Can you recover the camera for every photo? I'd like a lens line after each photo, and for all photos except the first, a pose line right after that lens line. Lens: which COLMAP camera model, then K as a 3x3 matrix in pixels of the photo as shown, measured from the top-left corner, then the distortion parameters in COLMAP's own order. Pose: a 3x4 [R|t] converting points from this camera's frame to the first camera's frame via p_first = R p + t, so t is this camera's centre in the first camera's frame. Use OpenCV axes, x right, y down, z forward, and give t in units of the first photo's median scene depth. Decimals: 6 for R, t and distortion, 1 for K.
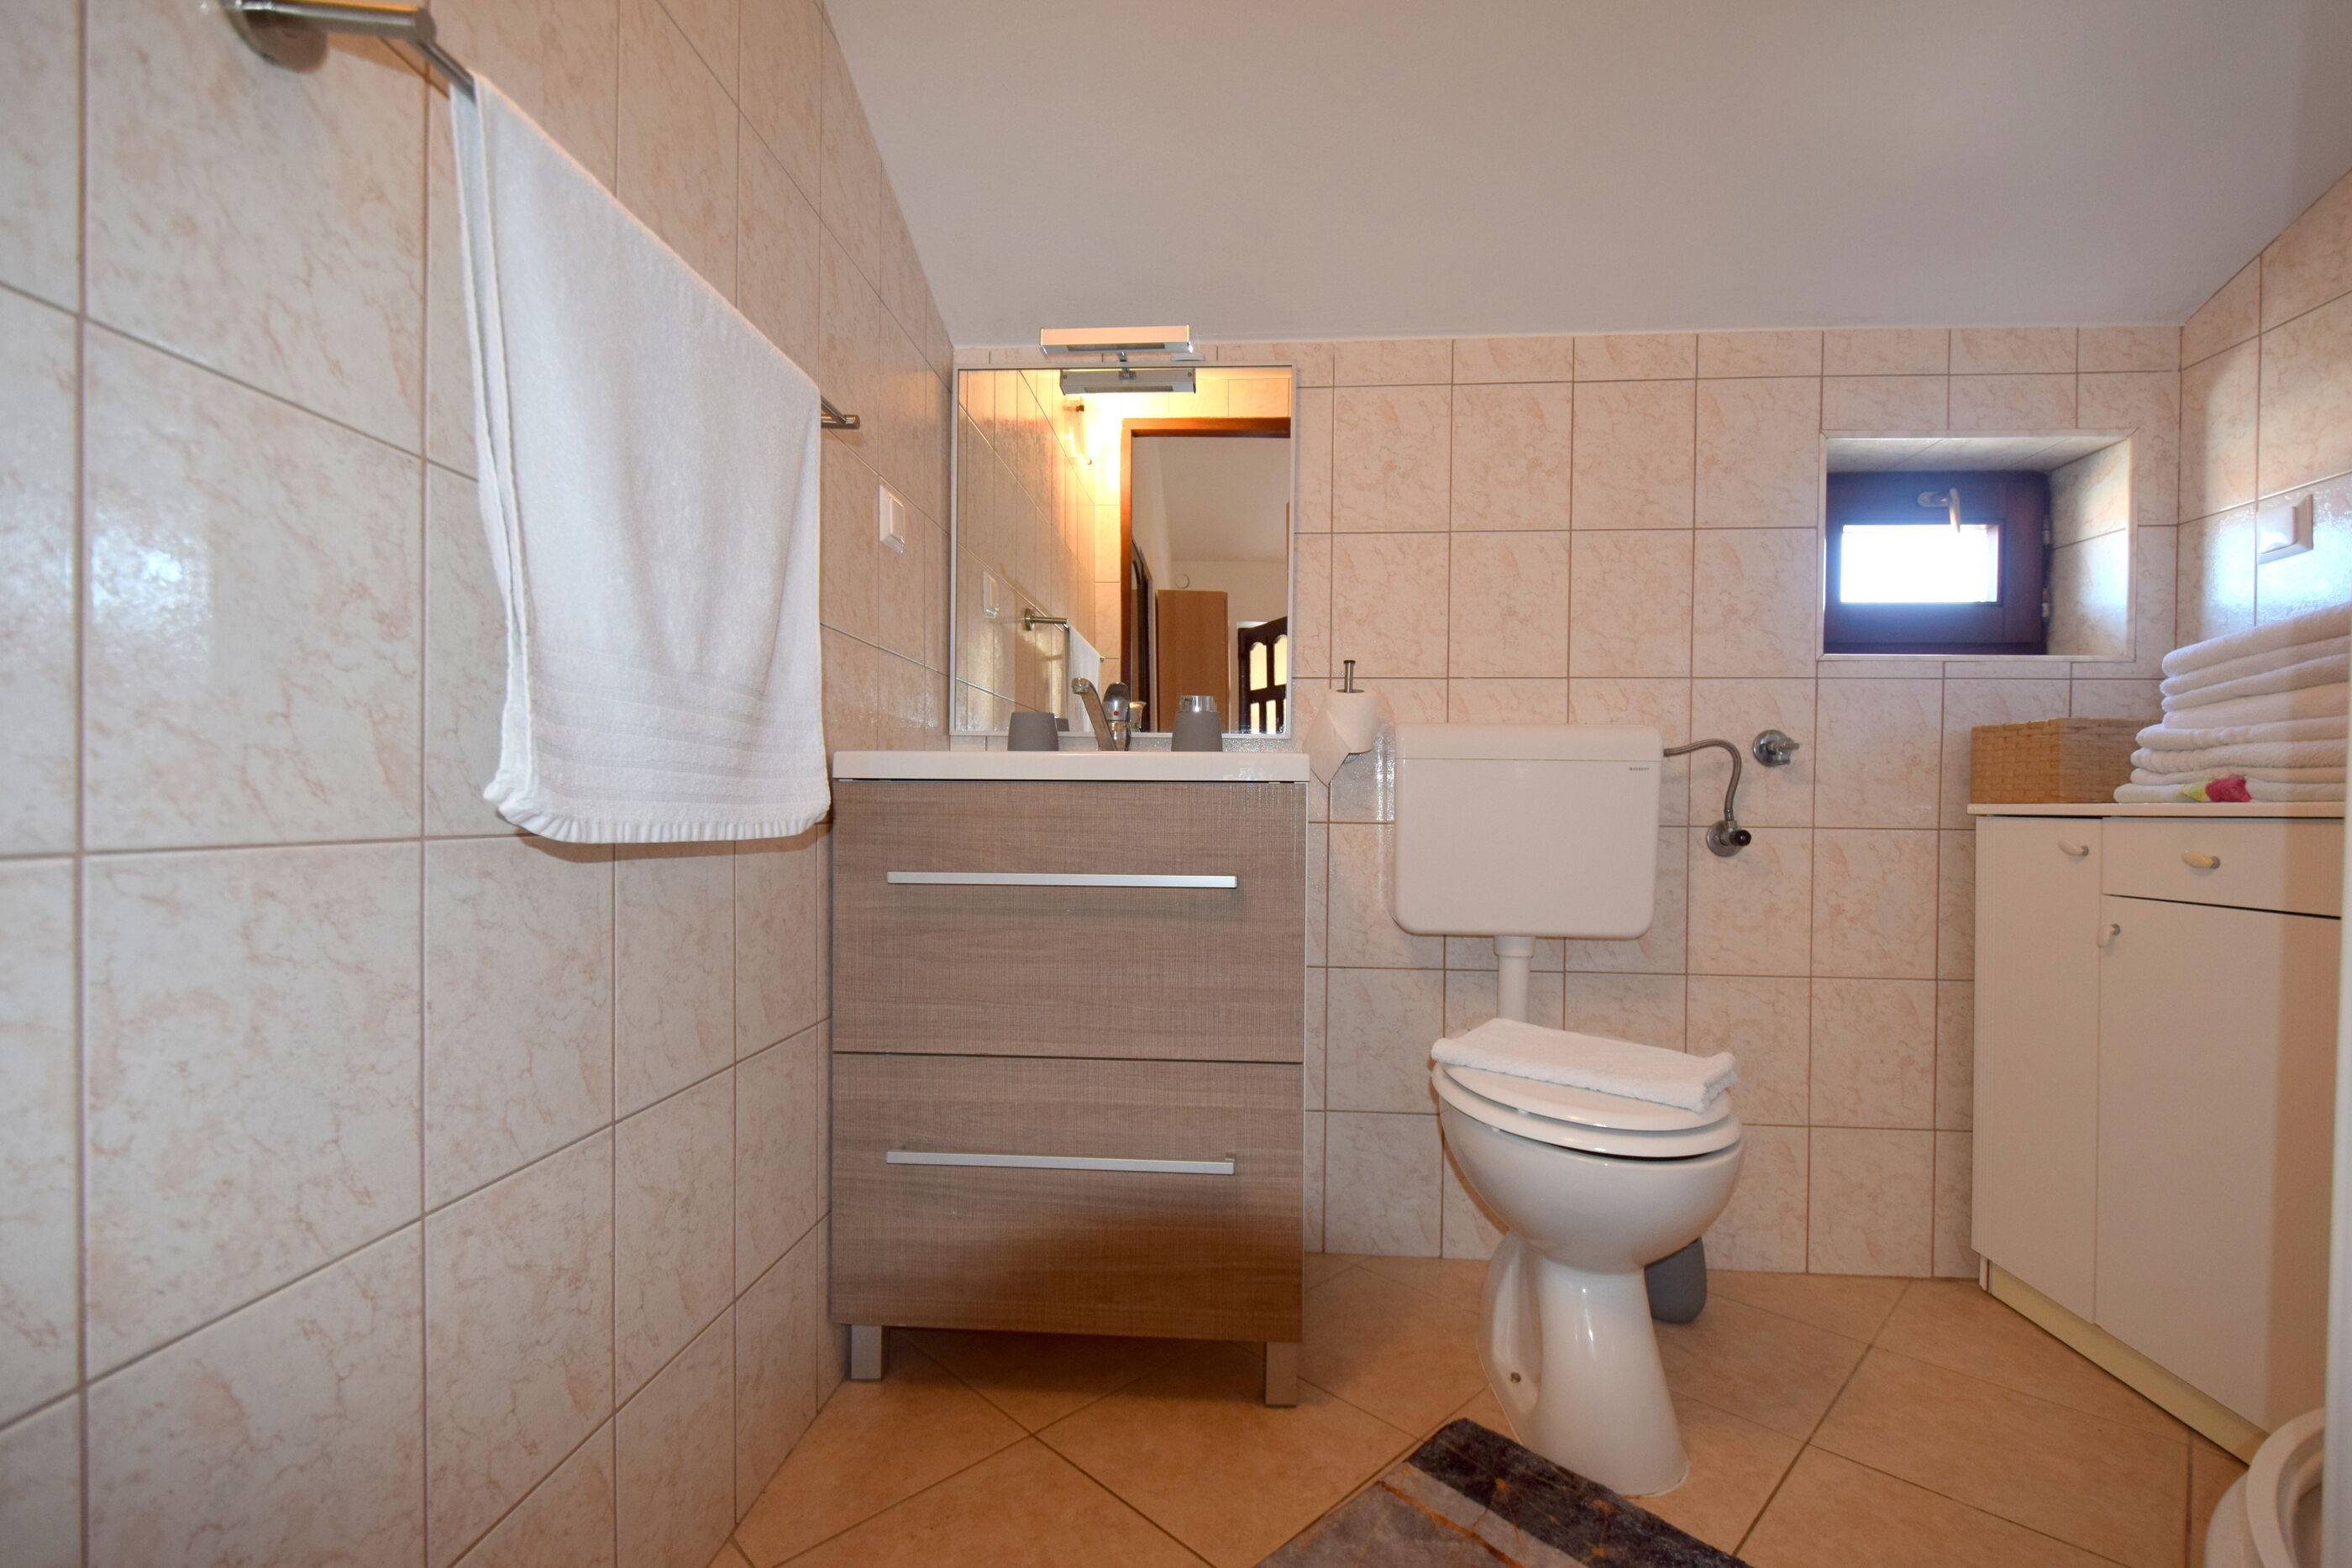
lens RADIAL K [[1018.4, 0, 1175.2], [0, 1018.4, 813.5], [0, 0, 1]] dist [-0.008599, -0.000708]
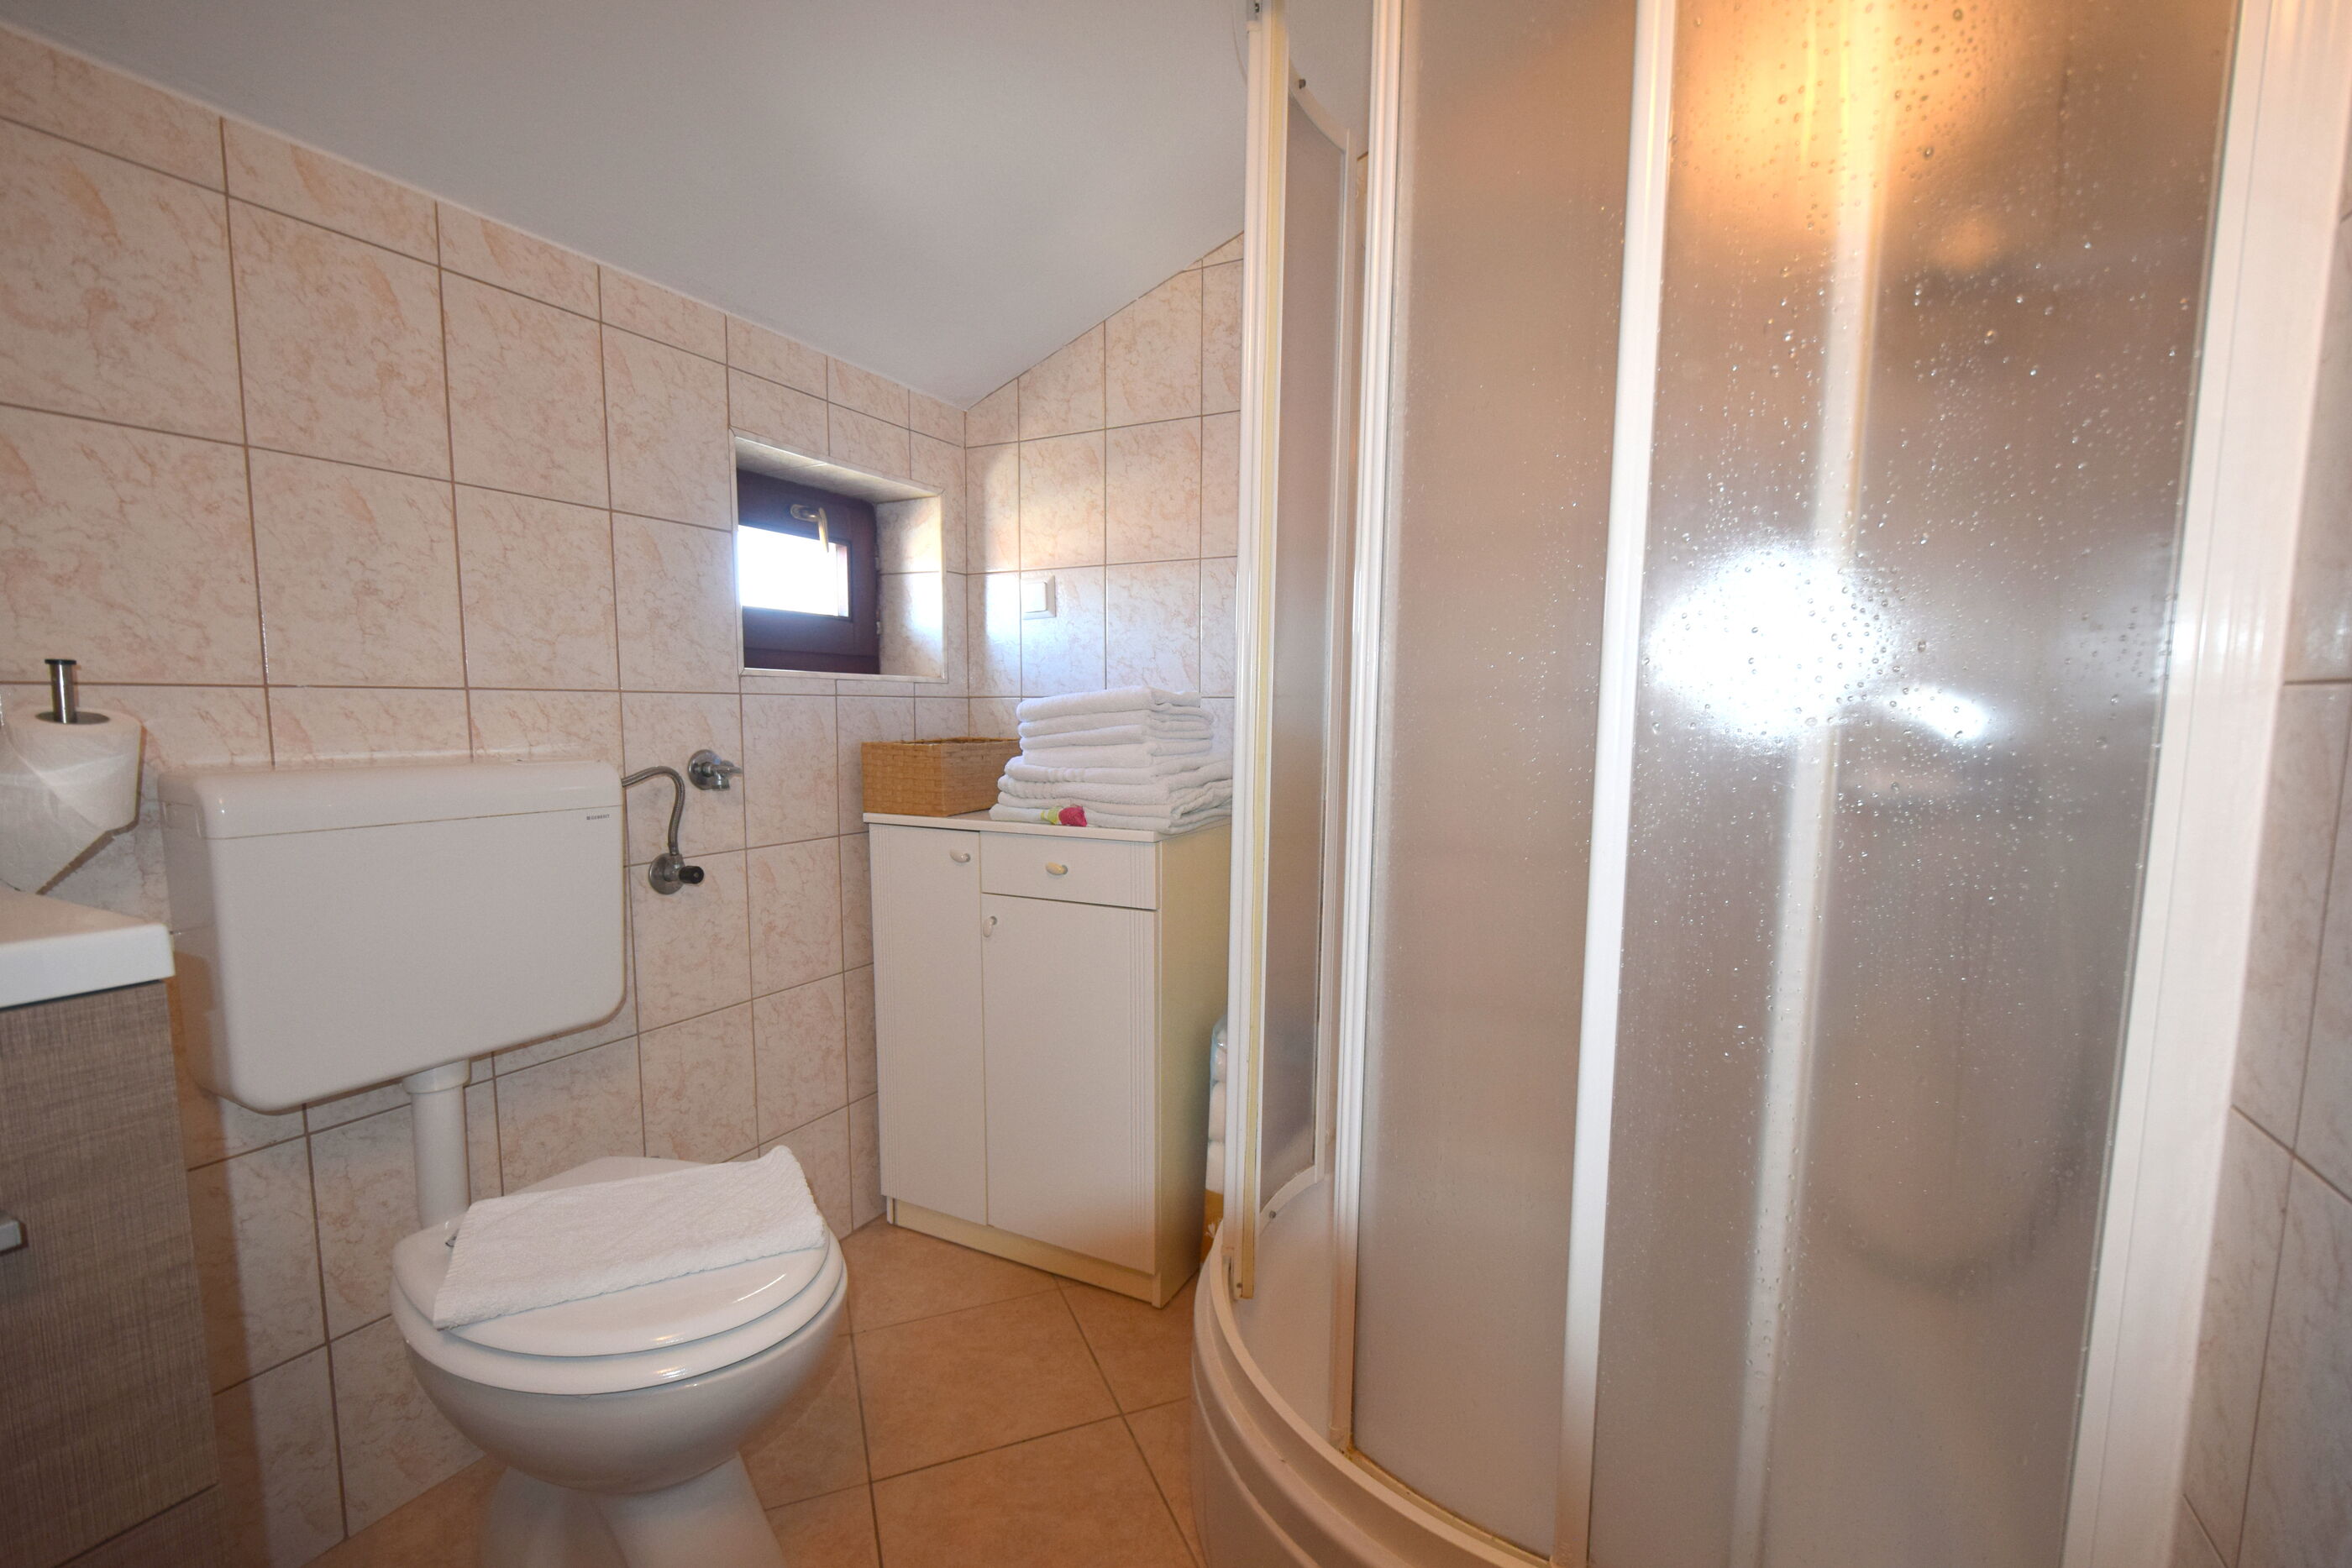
lens RADIAL K [[1018.4, 0, 1175.2], [0, 1018.4, 813.5], [0, 0, 1]] dist [-0.008599, -0.000708]
pose [[0.391919, -0.104235, 0.914076, -0.093904], [0.009657, 0.993972, 0.109205, -0.122043], [-0.919949, -0.033972, 0.390563, 0.246746]]
